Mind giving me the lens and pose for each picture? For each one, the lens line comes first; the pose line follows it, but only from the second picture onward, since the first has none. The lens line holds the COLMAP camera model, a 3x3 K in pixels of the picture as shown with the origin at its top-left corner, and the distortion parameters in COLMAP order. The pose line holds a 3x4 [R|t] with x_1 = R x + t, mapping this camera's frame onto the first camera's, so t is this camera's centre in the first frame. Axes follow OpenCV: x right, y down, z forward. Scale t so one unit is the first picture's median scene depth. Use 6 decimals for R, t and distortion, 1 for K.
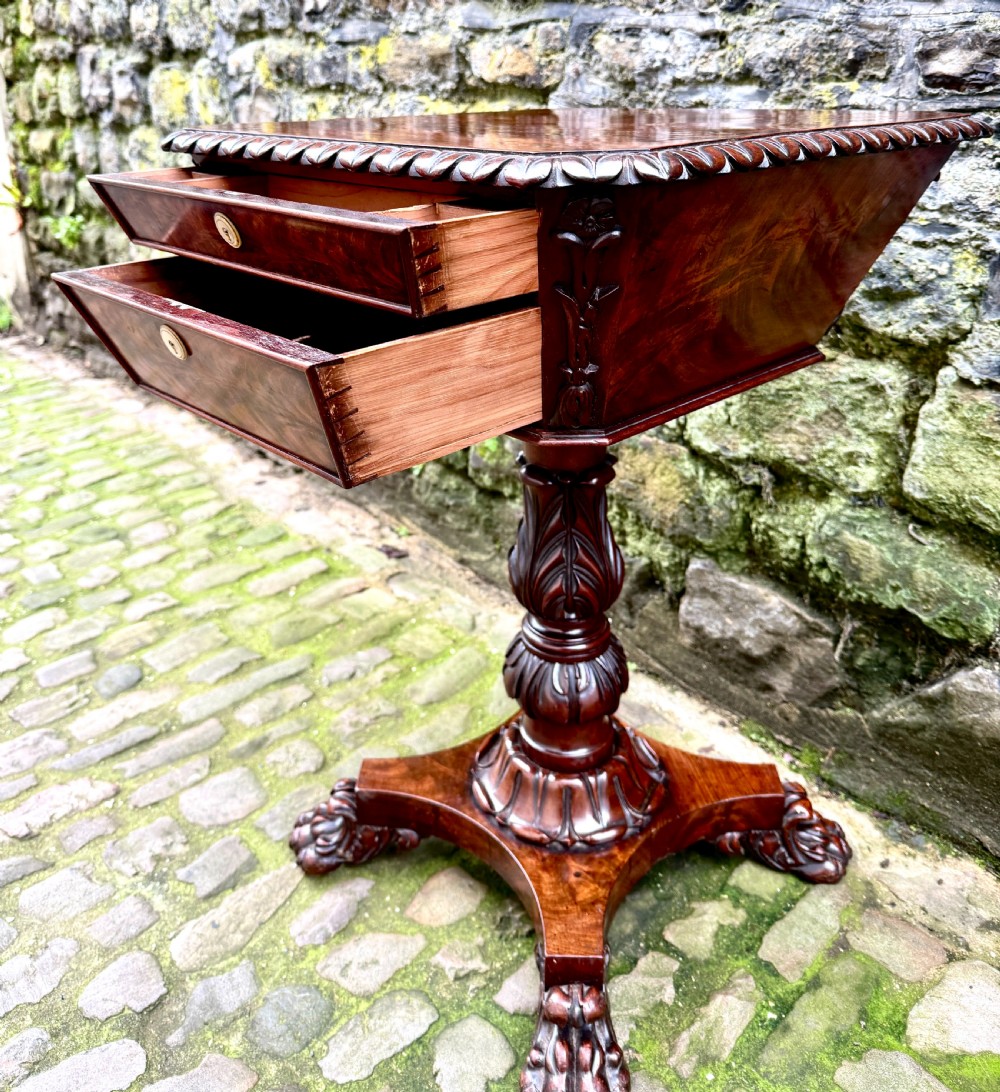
lens RADIAL K [[960.0, 0, 497.5], [0, 960.0, 420.8], [0, 0, 1]] dist [0.018213, -0.042137]
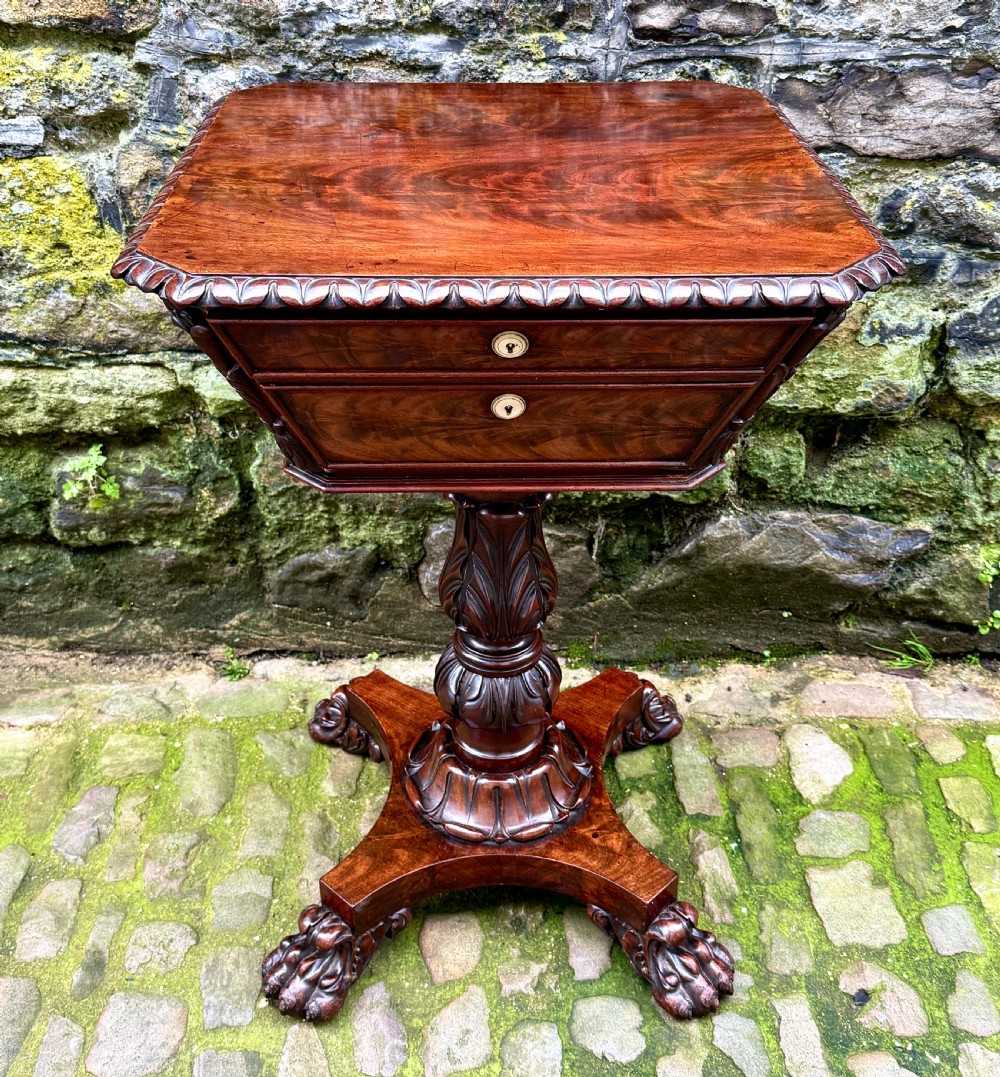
lens RADIAL K [[1246.4, 0, 499.1], [0, 1246.4, 494.0], [0, 0, 1]] dist [0.214935, -0.530216]
pose [[0.664838, -0.373121, 0.647125, -0.687178], [0.236529, 0.926890, 0.291425, -0.292962], [-0.708551, -0.040687, 0.704486, 0.078488]]
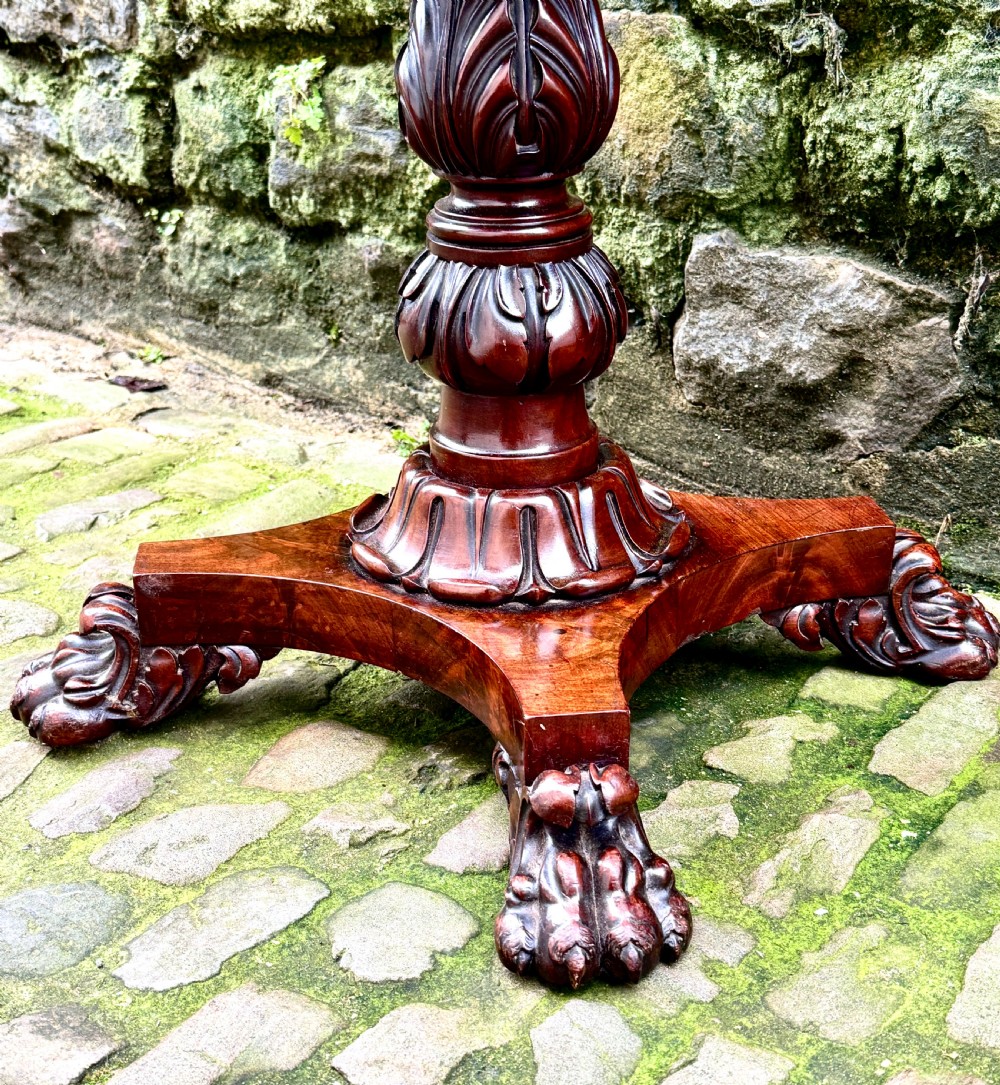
lens RADIAL K [[1520.6, 0, 493.3], [0, 1520.6, 655.8], [0, 0, 1]] dist [0.211403, -0.528121]
pose [[0.987851, -0.070745, 0.138364, -0.070675], [0.053546, 0.990798, 0.124305, 0.334230], [-0.145885, -0.115386, 0.982549, 0.119538]]
